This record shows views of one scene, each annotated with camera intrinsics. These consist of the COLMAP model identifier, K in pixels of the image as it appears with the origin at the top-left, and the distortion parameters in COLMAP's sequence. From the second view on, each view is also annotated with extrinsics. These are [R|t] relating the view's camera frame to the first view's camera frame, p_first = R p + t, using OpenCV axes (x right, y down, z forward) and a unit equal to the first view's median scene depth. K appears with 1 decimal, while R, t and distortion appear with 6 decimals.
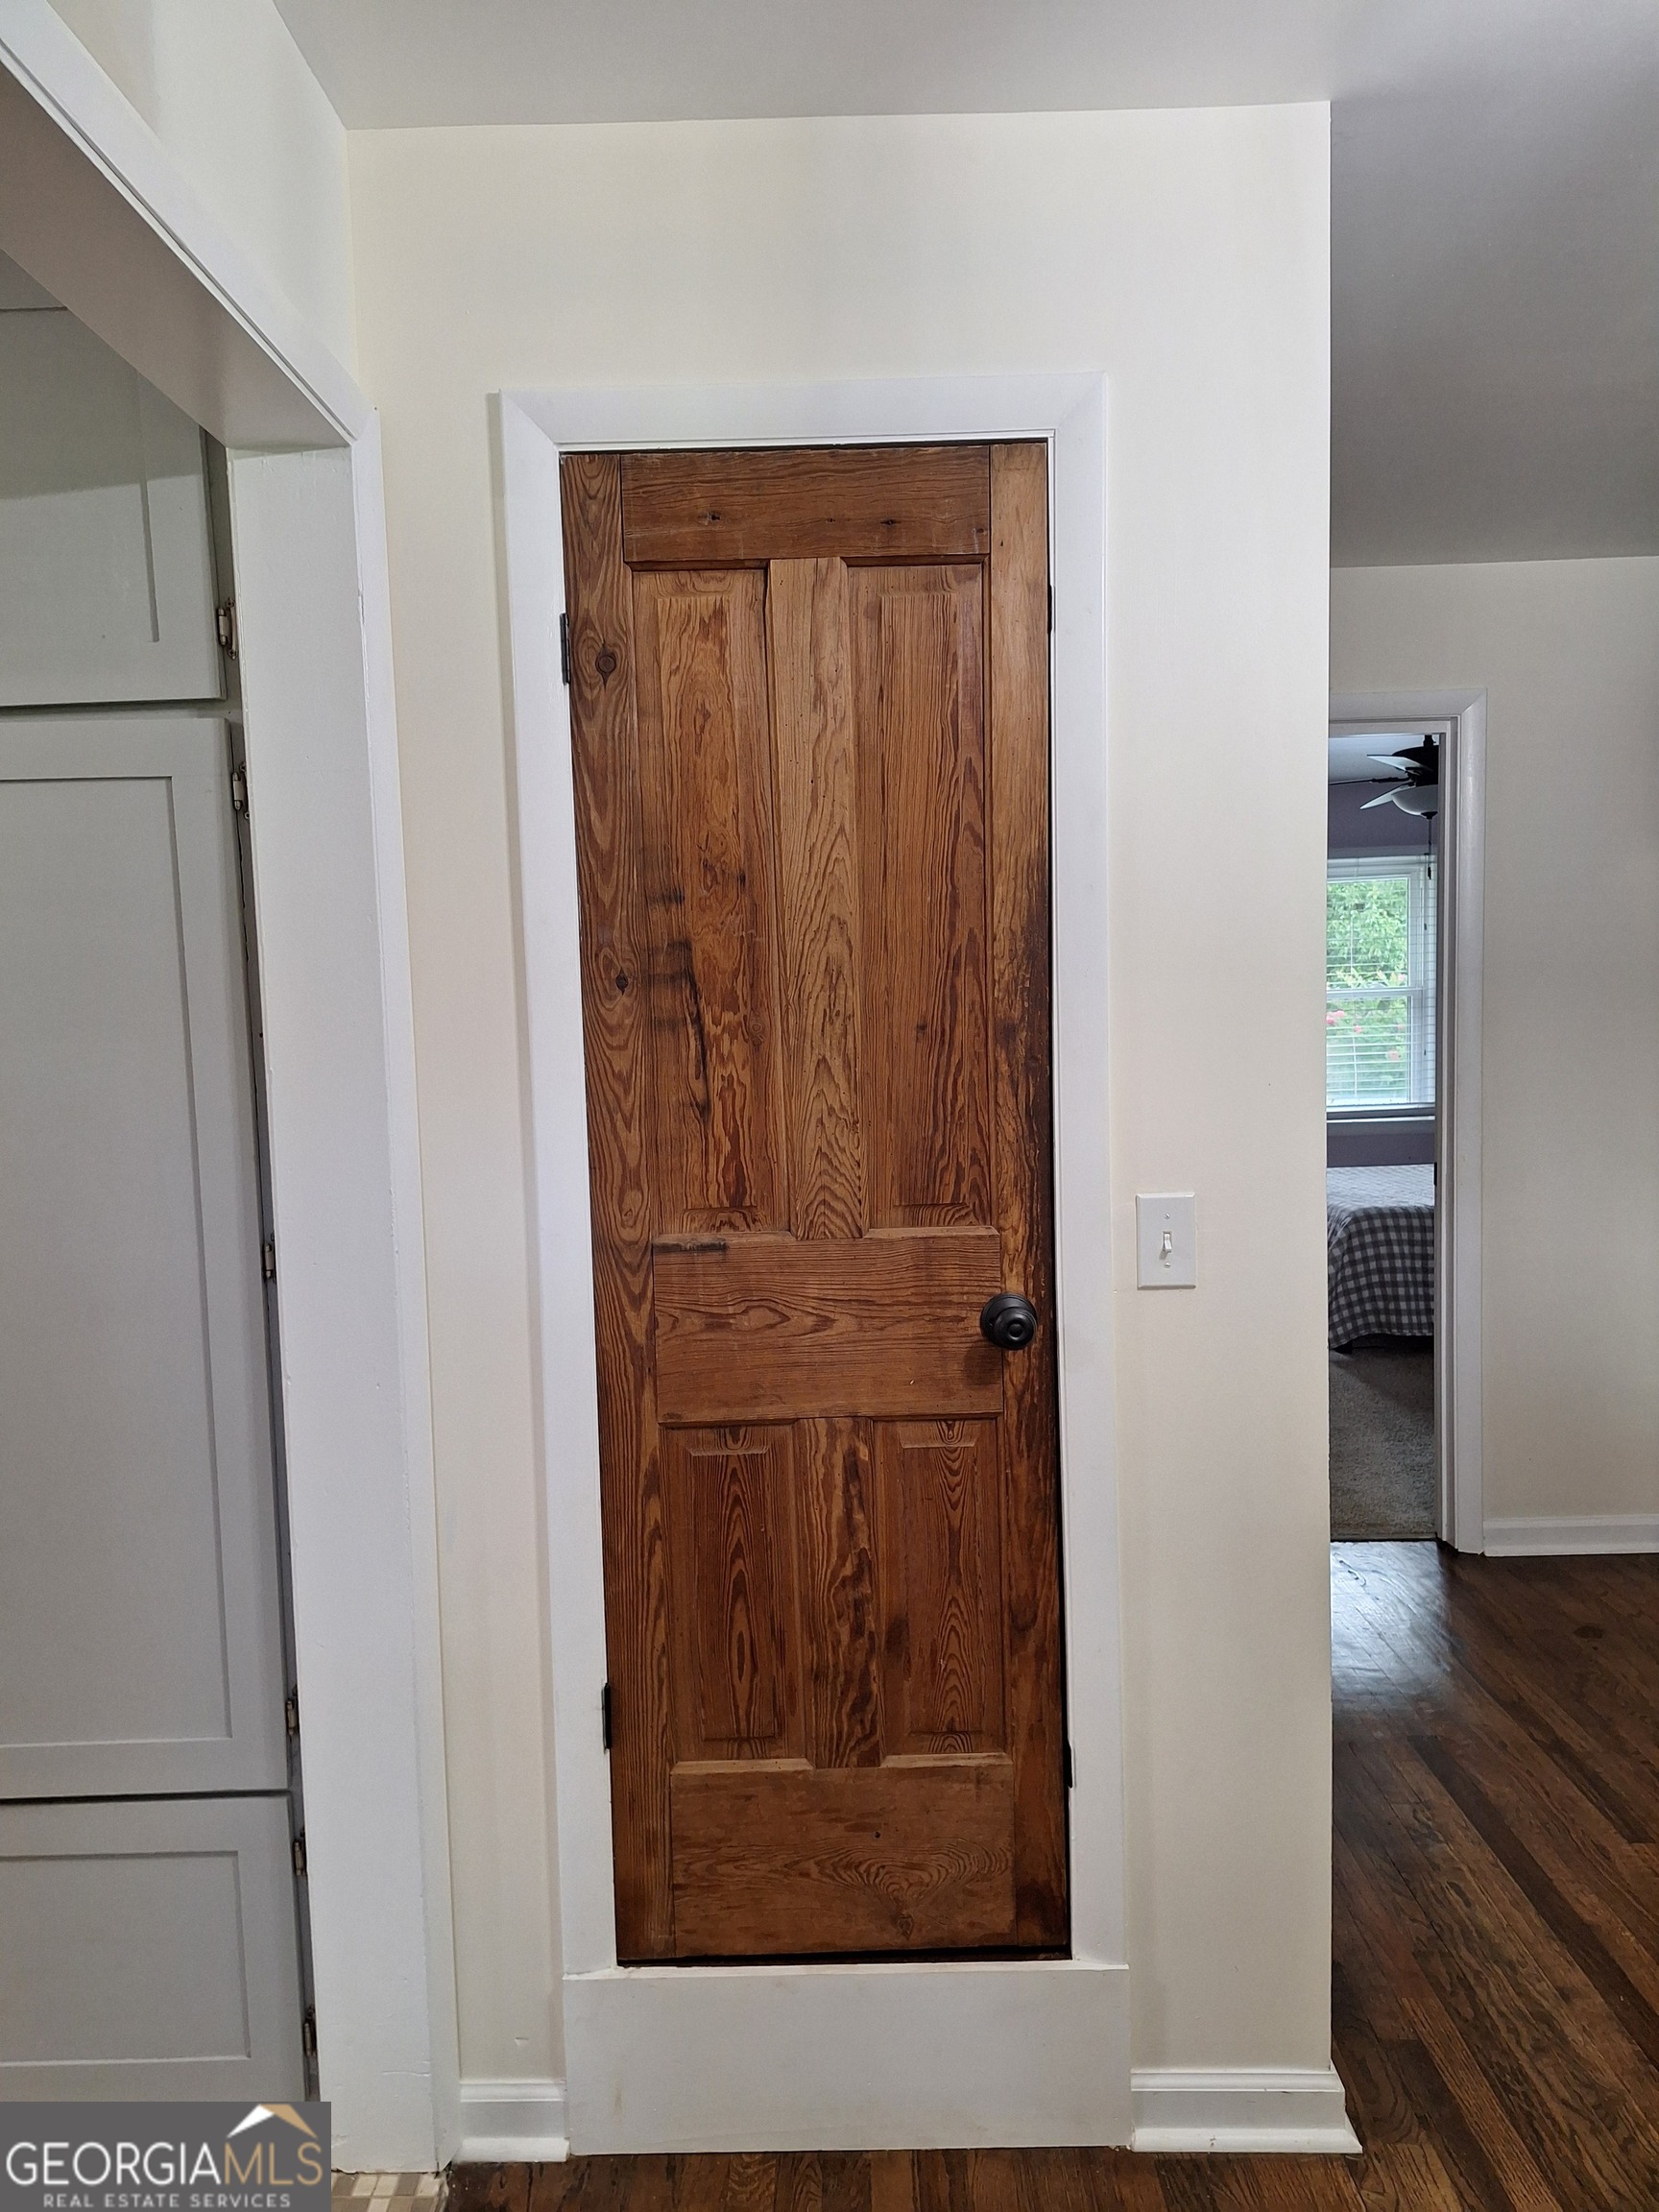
lens RADIAL K [[1535.0, 0, 831.9], [0, 1535.0, 1115.6], [0, 0, 1]] dist [0.048835, -0.054605]
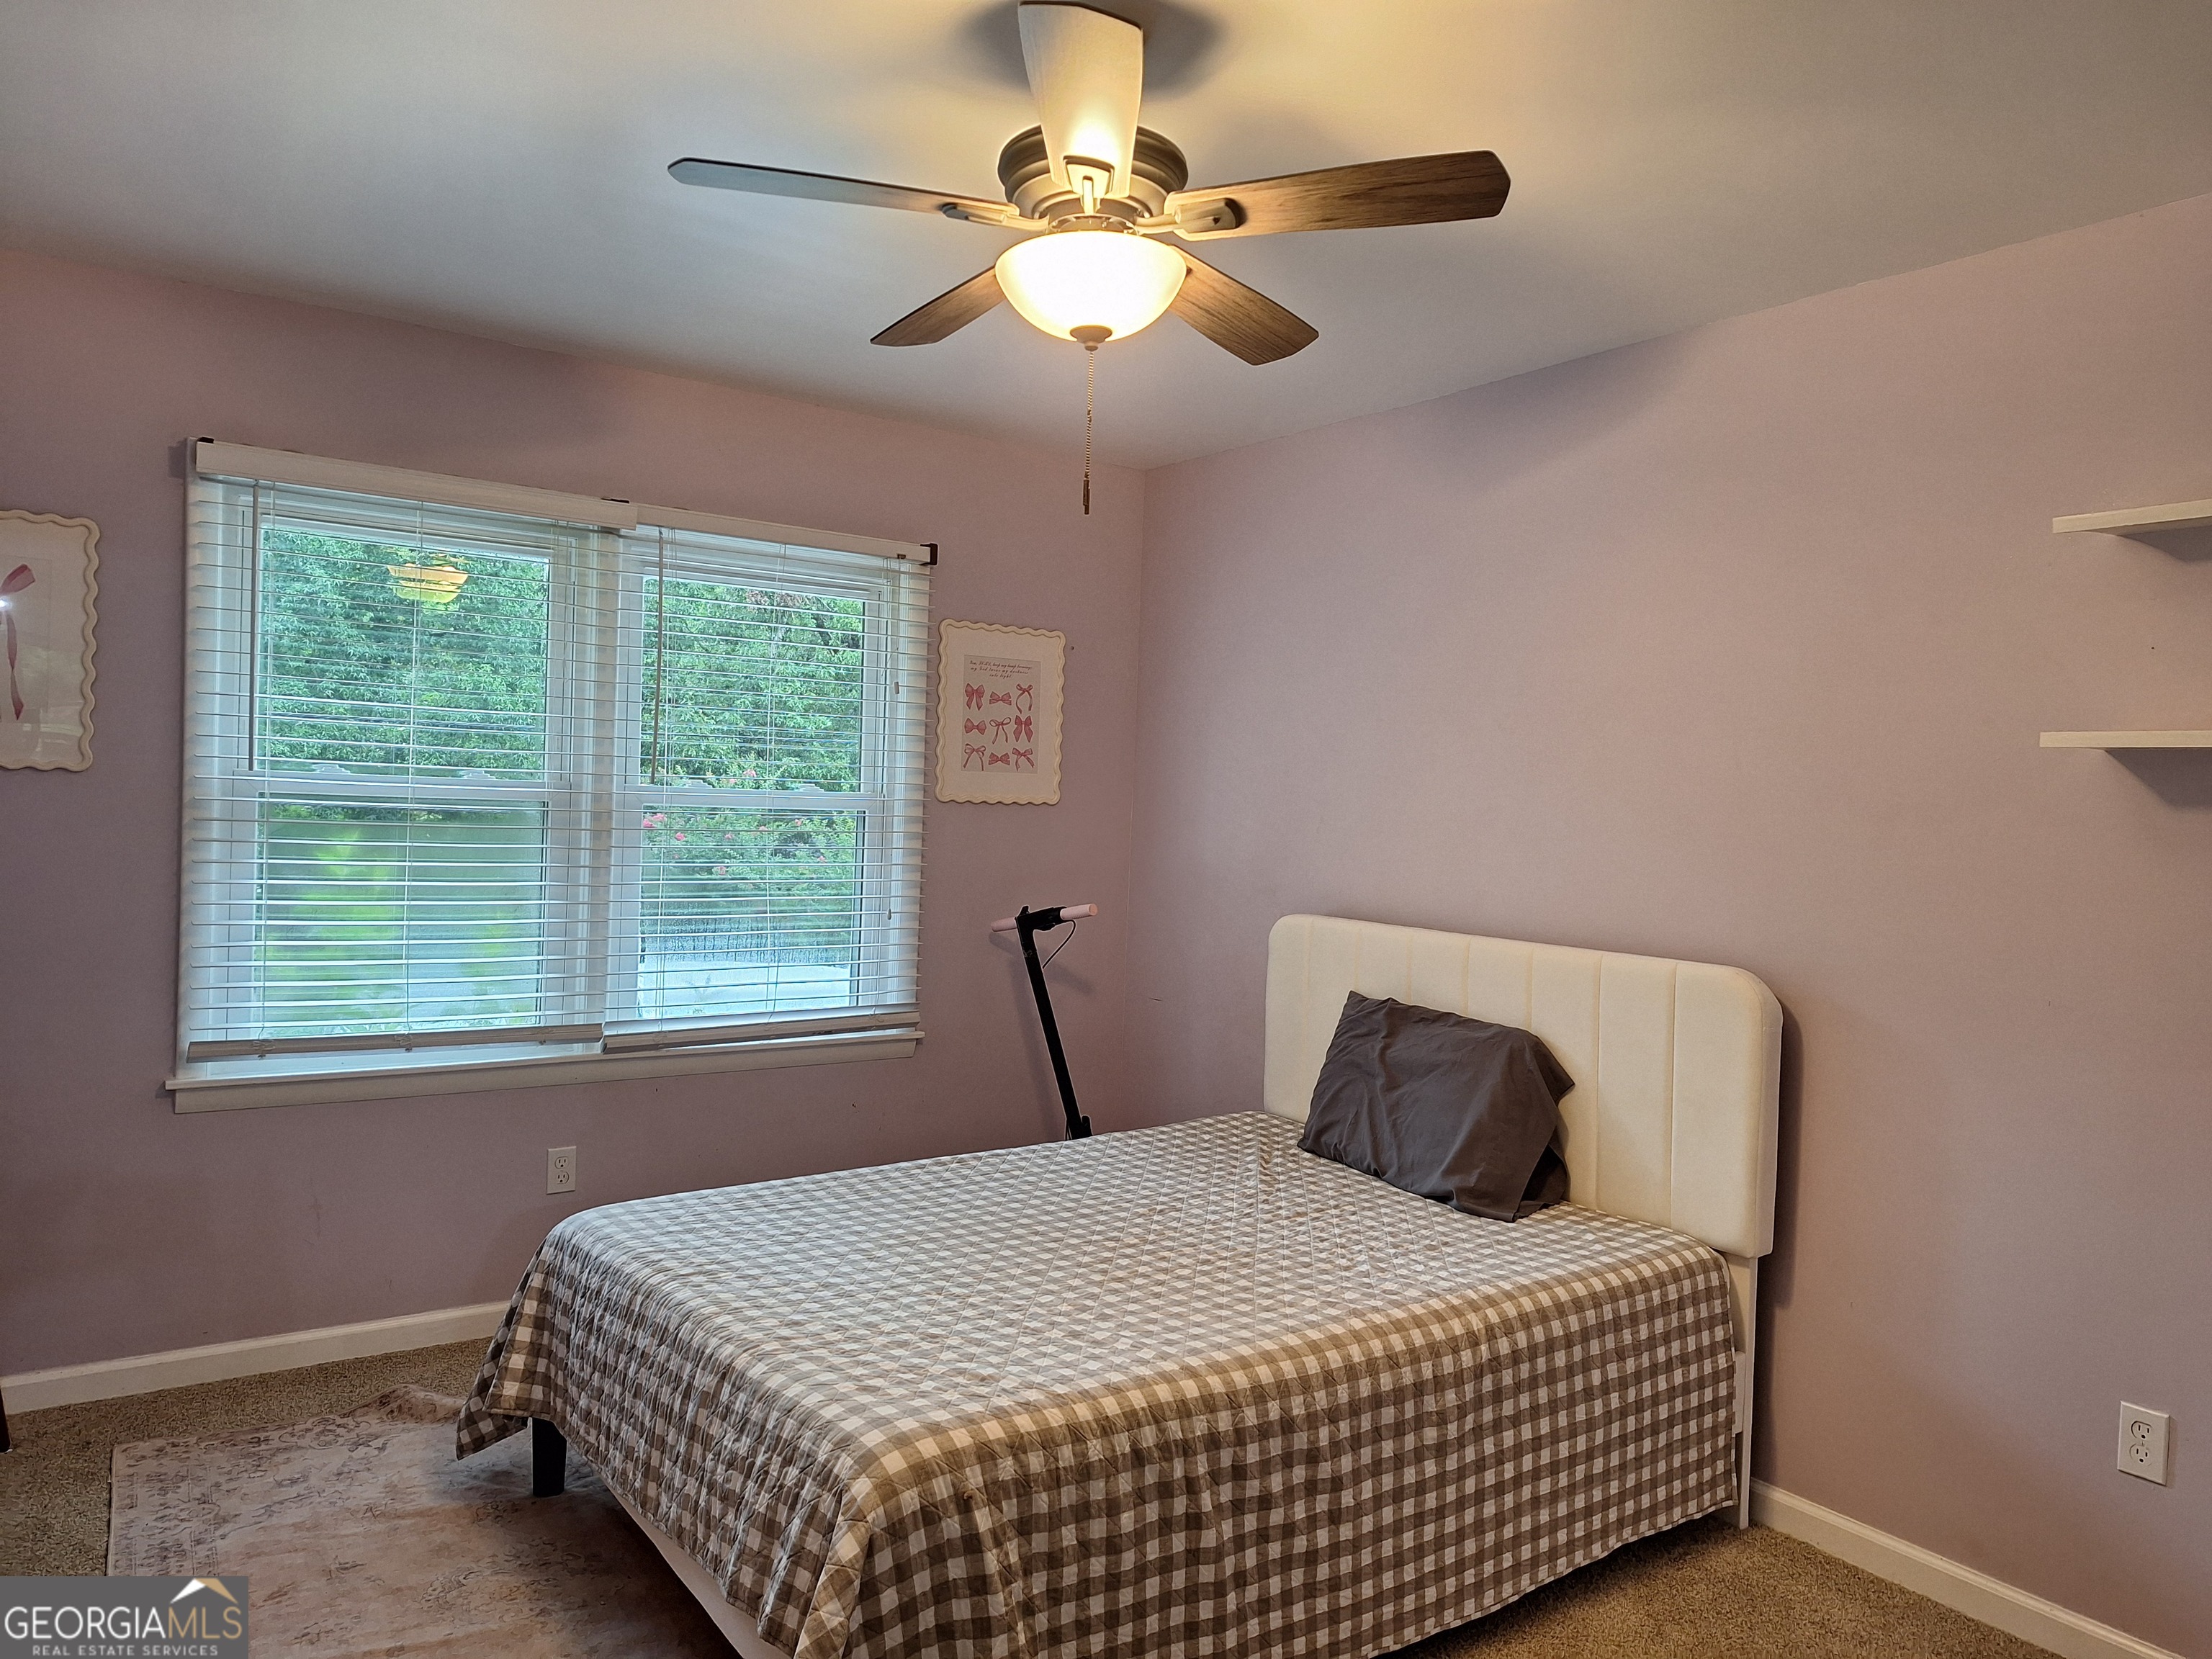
lens RADIAL K [[1535.0, 0, 1105.1], [0, 1535.0, 823.9], [0, 0, 1]] dist [0.048835, -0.054605]
pose [[0.819016, 0.044373, 0.572053, 0.389692], [-0.011114, 0.998045, -0.061504, -0.121763], [-0.573664, 0.044015, 0.817908, 1.494283]]
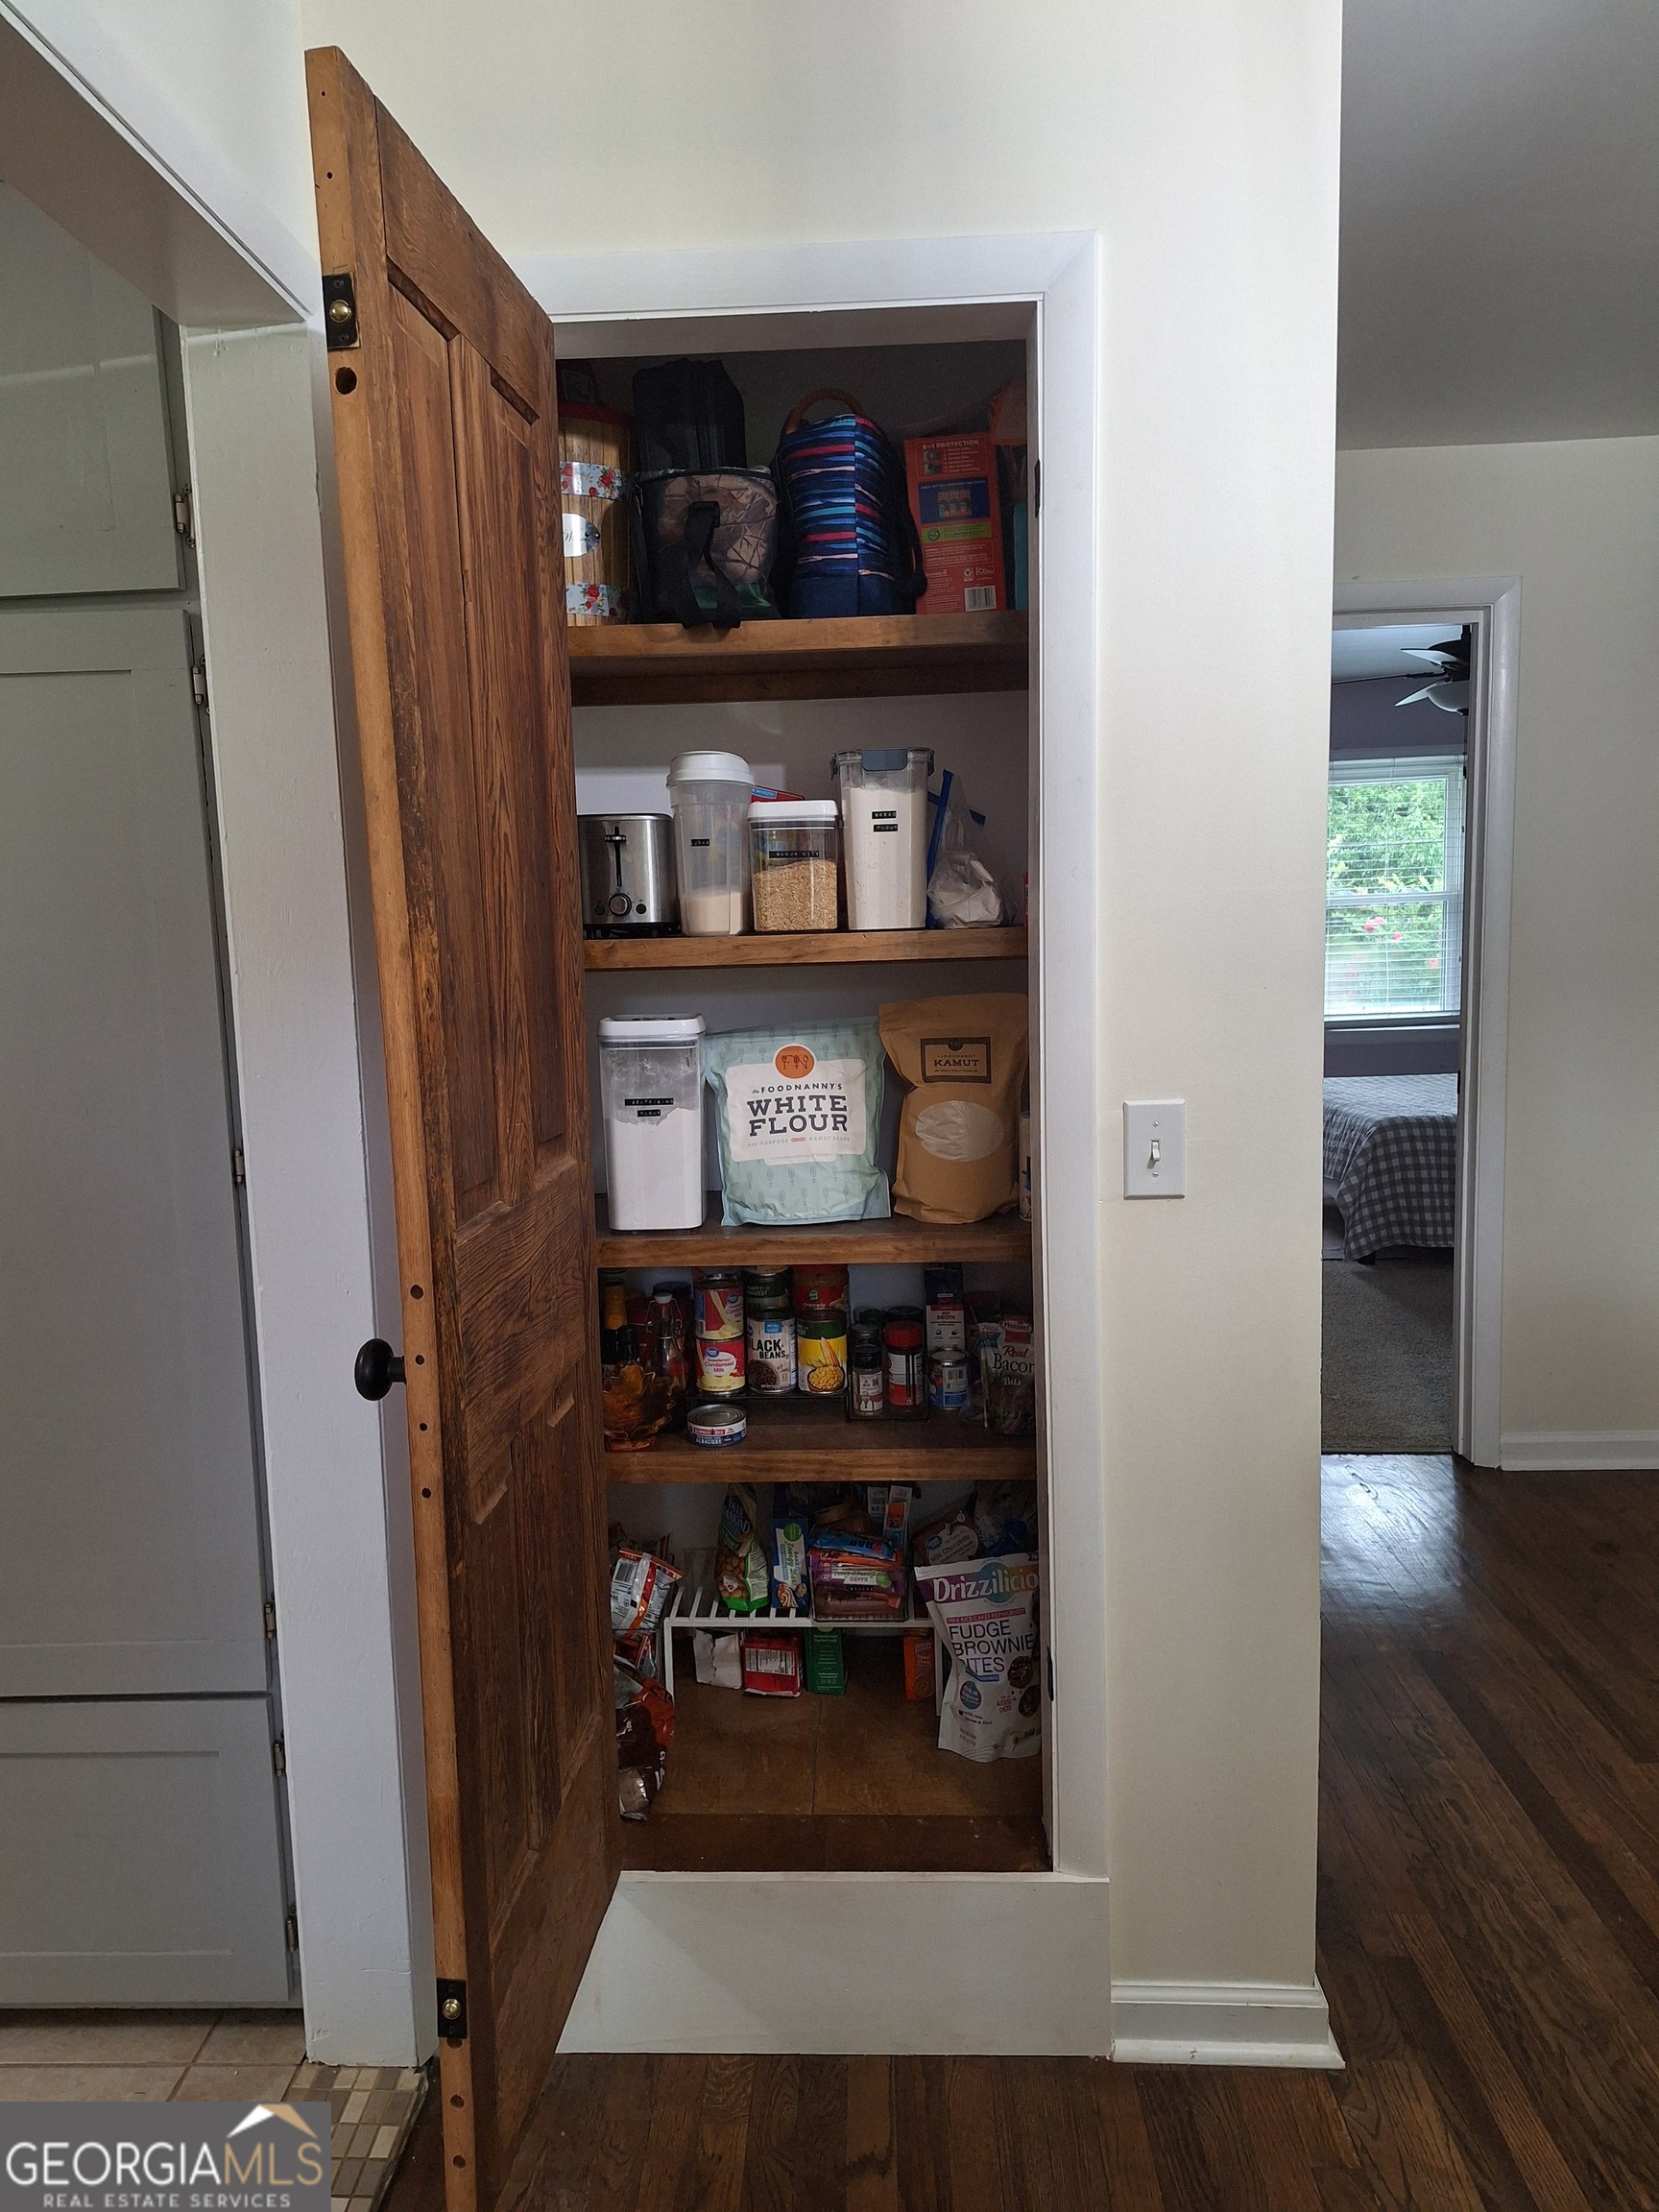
lens RADIAL K [[1535.0, 0, 822.8], [0, 1535.0, 1090.3], [0, 0, 1]] dist [0.048835, -0.054605]
pose [[0.999499, 0.001944, -0.031590, 0.035120], [-0.000601, 0.999098, 0.042460, 0.003017], [0.031644, -0.042420, 0.998599, 0.024706]]
